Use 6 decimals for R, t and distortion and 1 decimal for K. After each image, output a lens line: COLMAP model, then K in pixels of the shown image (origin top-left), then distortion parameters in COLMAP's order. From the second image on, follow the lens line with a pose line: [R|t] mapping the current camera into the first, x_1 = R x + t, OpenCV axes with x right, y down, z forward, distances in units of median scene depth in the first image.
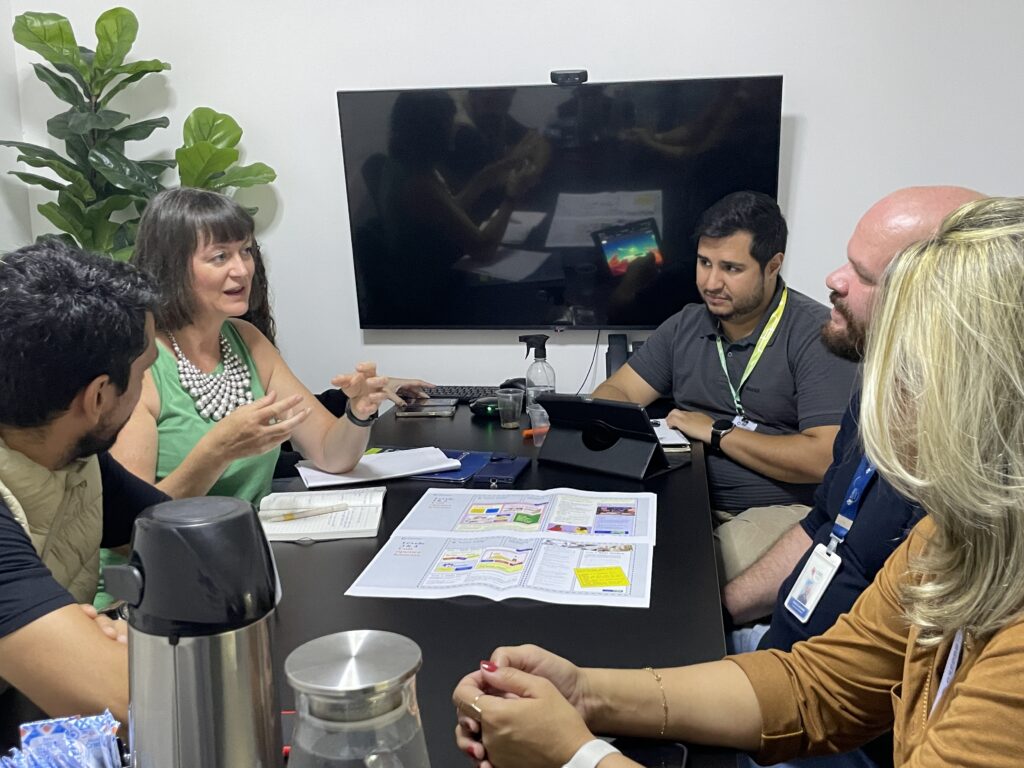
lens RADIAL K [[1054.6, 0, 512.4], [0, 1054.6, 386.7], [0, 0, 1]] dist [0.022021, 0.000000]
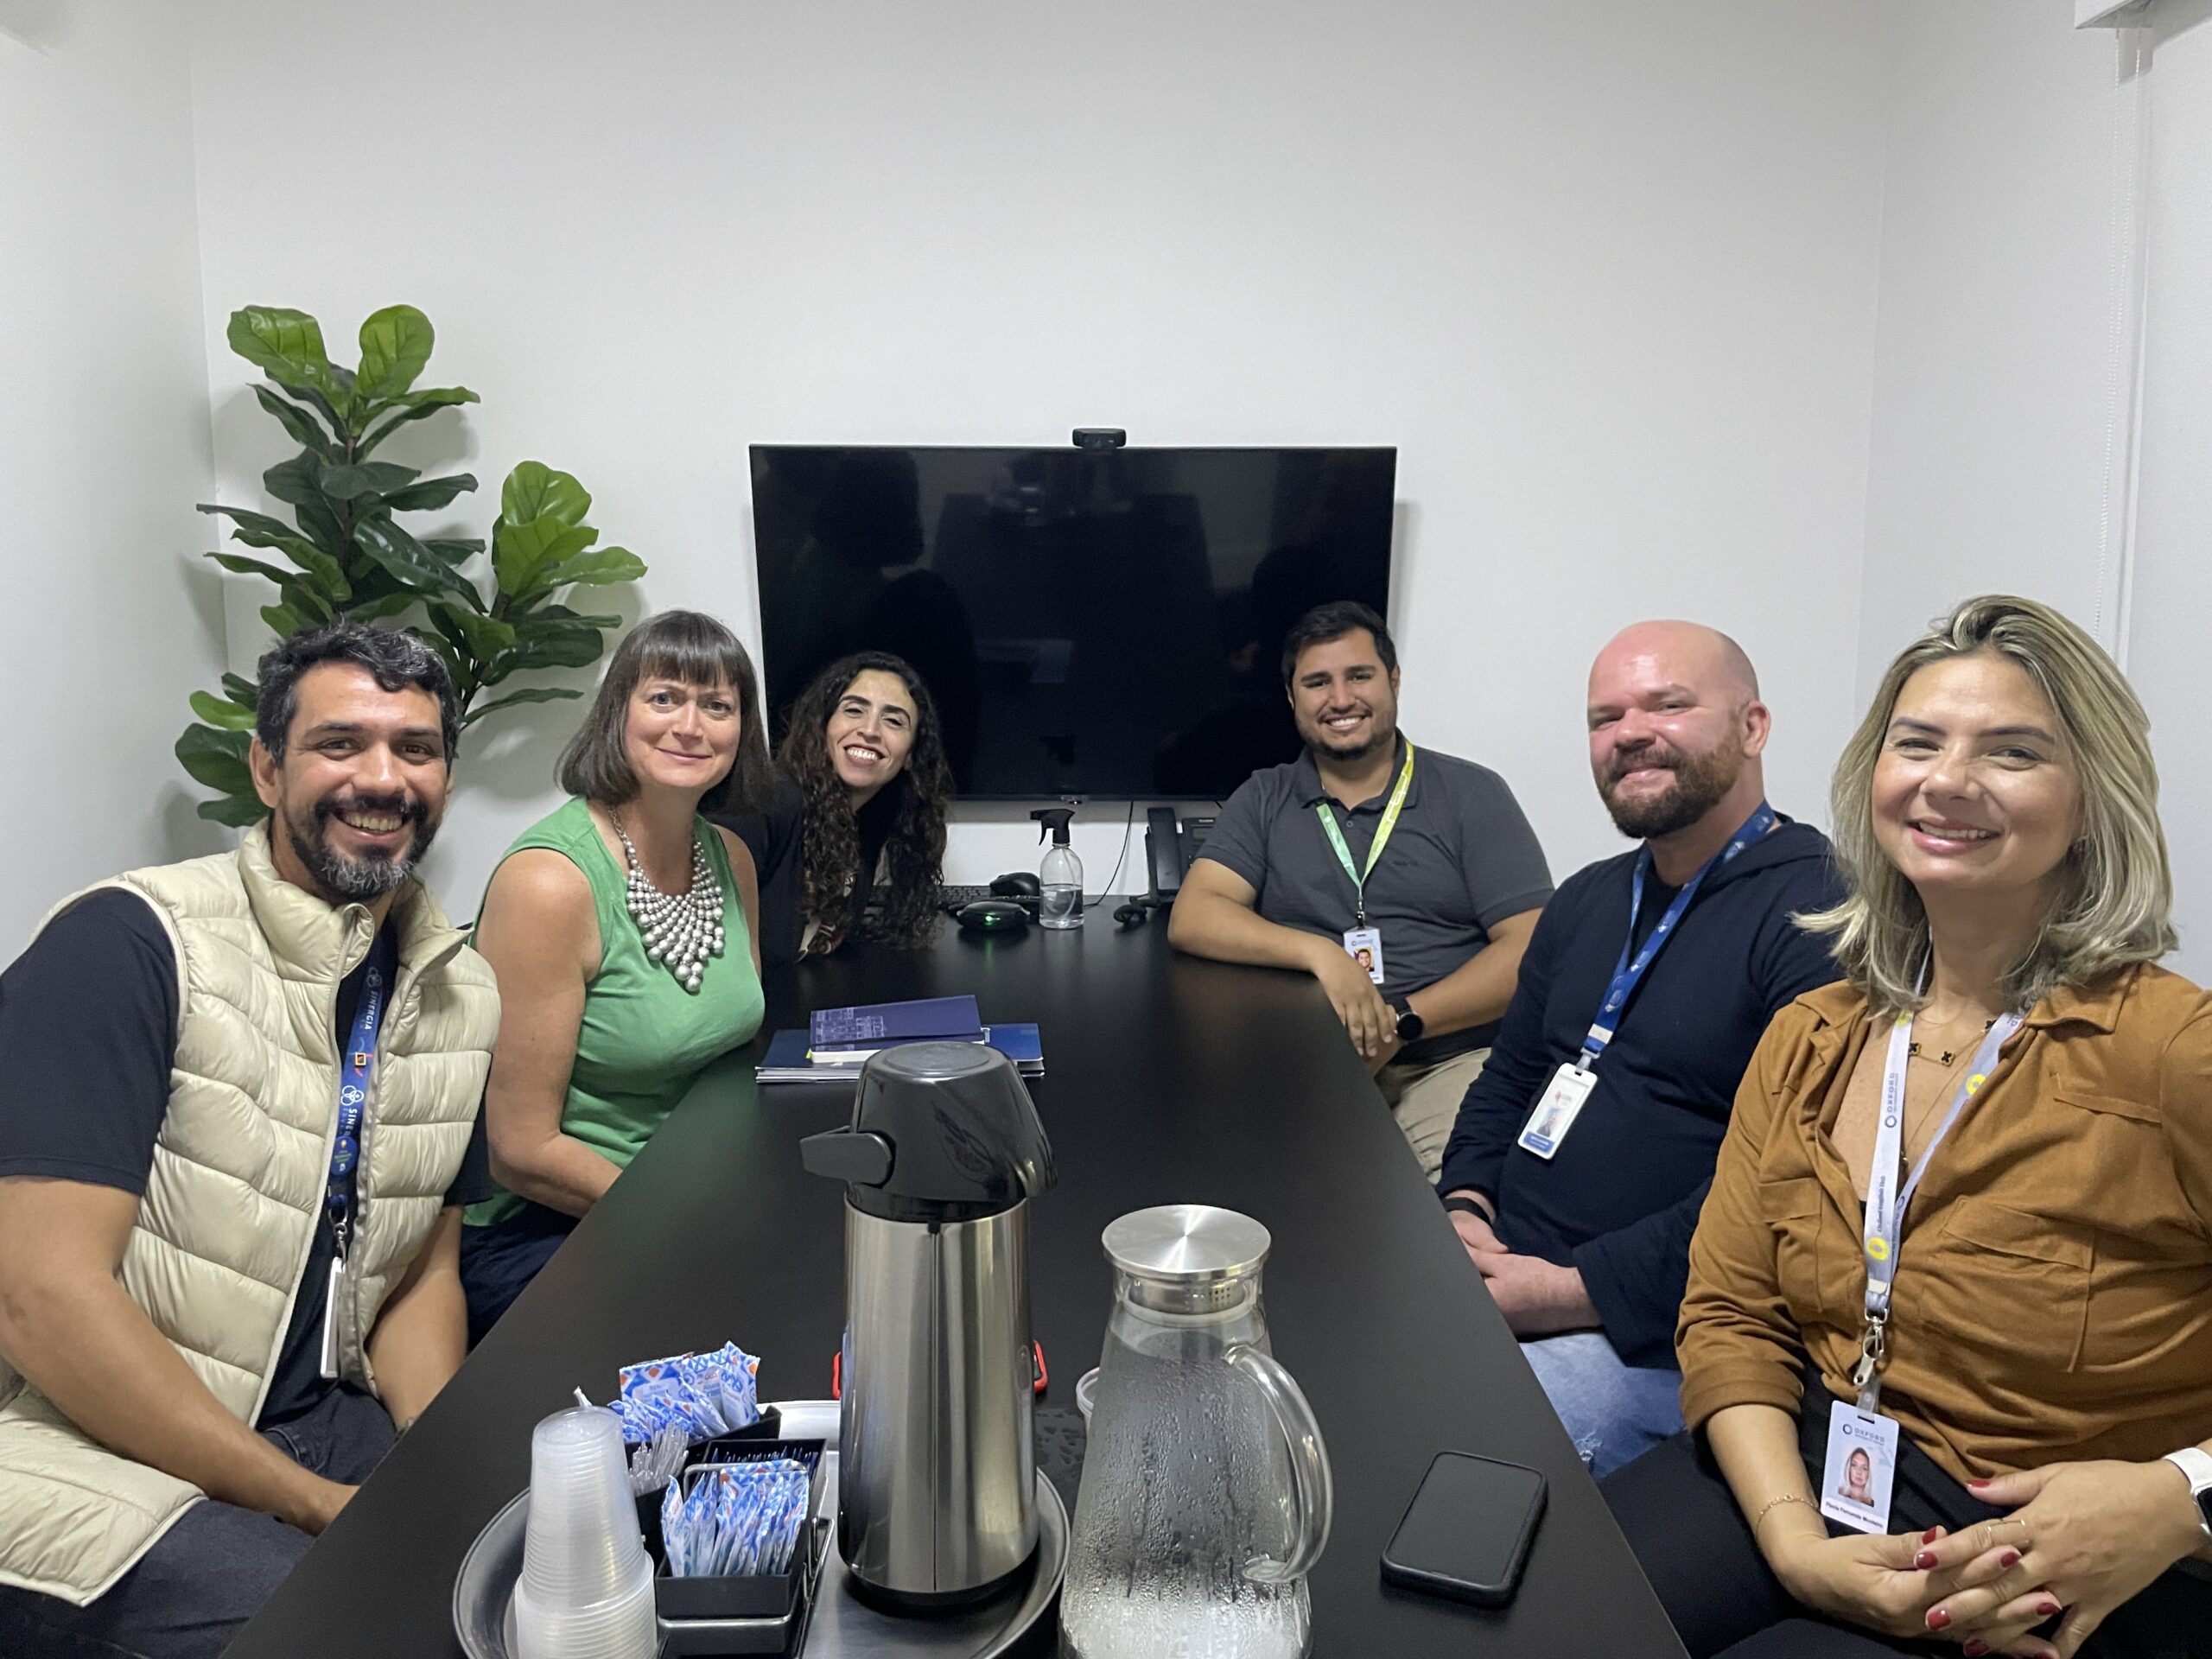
lens RADIAL K [[1671.7, 0, 1113.2], [0, 1671.7, 827.5], [0, 0, 1]] dist [0.005163, 0.010436]
pose [[0.985164, -0.005024, 0.171543, -0.119060], [0.010472, 0.999469, -0.030870, -0.003553], [-0.171297, 0.032208, 0.984693, -0.068244]]
